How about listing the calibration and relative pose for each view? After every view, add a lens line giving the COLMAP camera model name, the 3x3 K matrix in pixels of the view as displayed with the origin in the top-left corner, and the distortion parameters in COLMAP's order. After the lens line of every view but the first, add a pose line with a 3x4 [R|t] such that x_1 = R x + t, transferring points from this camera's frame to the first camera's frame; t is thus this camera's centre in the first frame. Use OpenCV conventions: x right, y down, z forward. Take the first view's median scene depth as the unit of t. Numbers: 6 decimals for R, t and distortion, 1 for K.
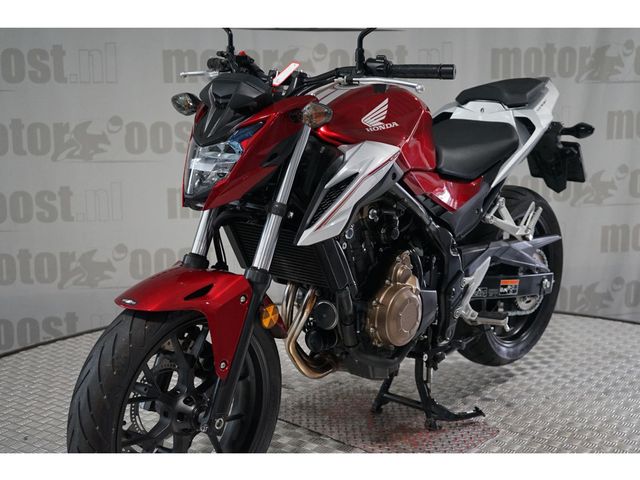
lens RADIAL K [[1028.4, 0, 325.4], [0, 1028.4, 233.6], [0, 0, 1]] dist [0.024749, 0.000000]
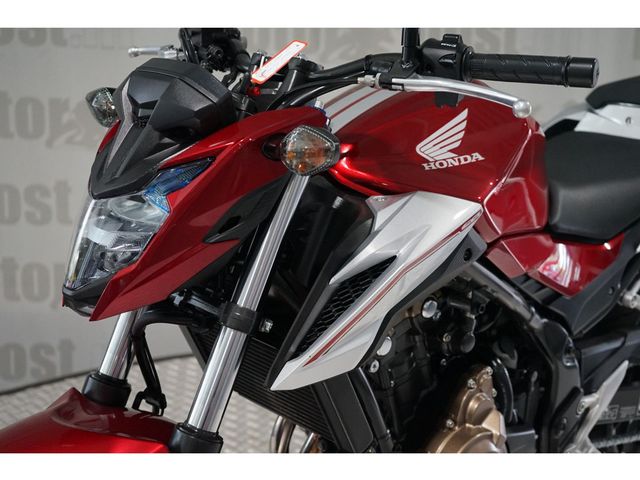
lens RADIAL K [[1028.4, 0, 313.1], [0, 1028.4, 244.7], [0, 0, 1]] dist [0.024749, 0.000000]
pose [[0.992110, 0.057294, -0.111512, 0.034535], [-0.051753, 0.997307, 0.051963, -0.064770], [0.114189, -0.045782, 0.992404, 0.336217]]
